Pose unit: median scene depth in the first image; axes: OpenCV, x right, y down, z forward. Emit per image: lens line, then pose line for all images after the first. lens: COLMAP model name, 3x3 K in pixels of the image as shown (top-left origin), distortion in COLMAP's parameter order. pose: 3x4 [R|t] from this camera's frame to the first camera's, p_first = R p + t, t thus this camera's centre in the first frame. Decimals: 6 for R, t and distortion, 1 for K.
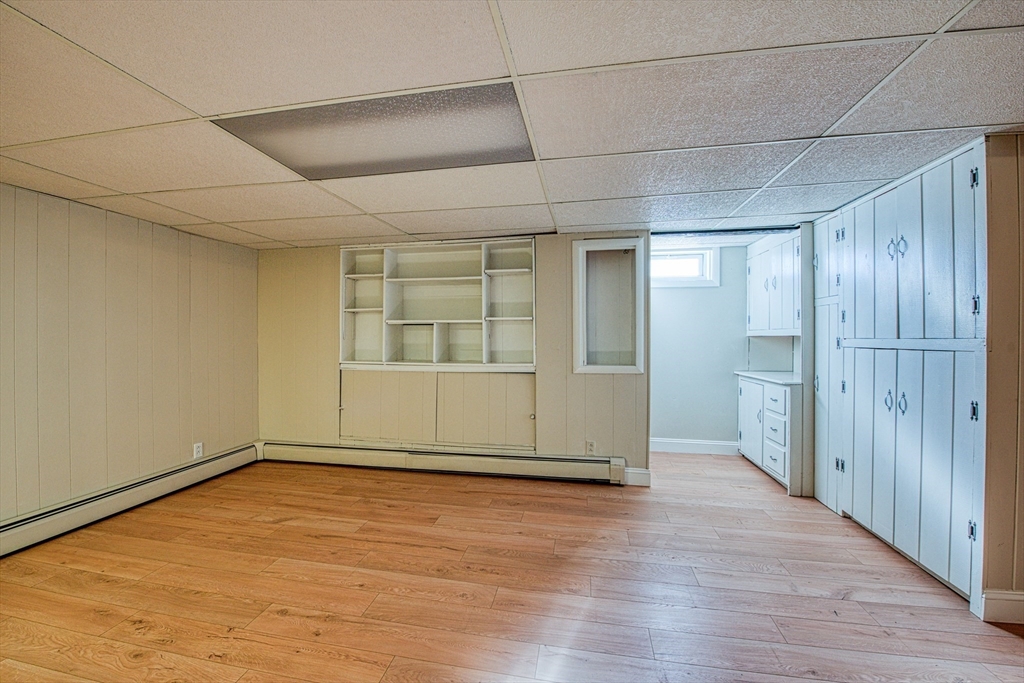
lens RADIAL K [[406.3, 0, 509.5], [0, 406.3, 340.6], [0, 0, 1]] dist [-0.021756, -0.000434]
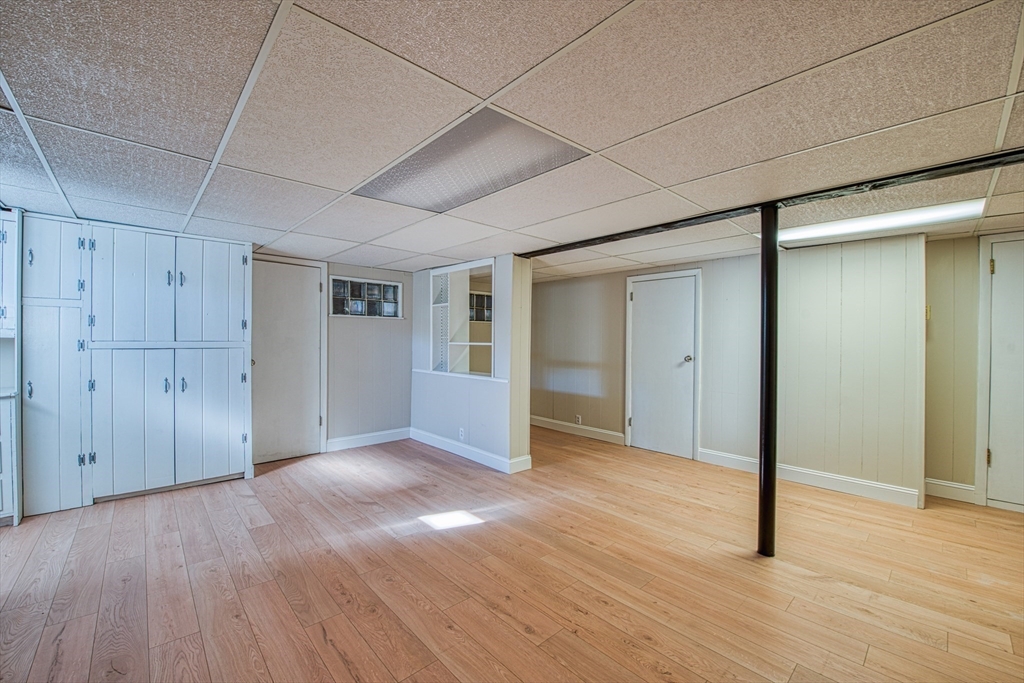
lens RADIAL K [[406.3, 0, 513.8], [0, 406.3, 339.7], [0, 0, 1]] dist [-0.021756, -0.000434]
pose [[-0.801327, -0.007040, 0.598185, -1.029721], [-0.003404, 0.999968, 0.007208, -0.028947], [-0.598216, 0.003739, -0.801326, 1.663254]]
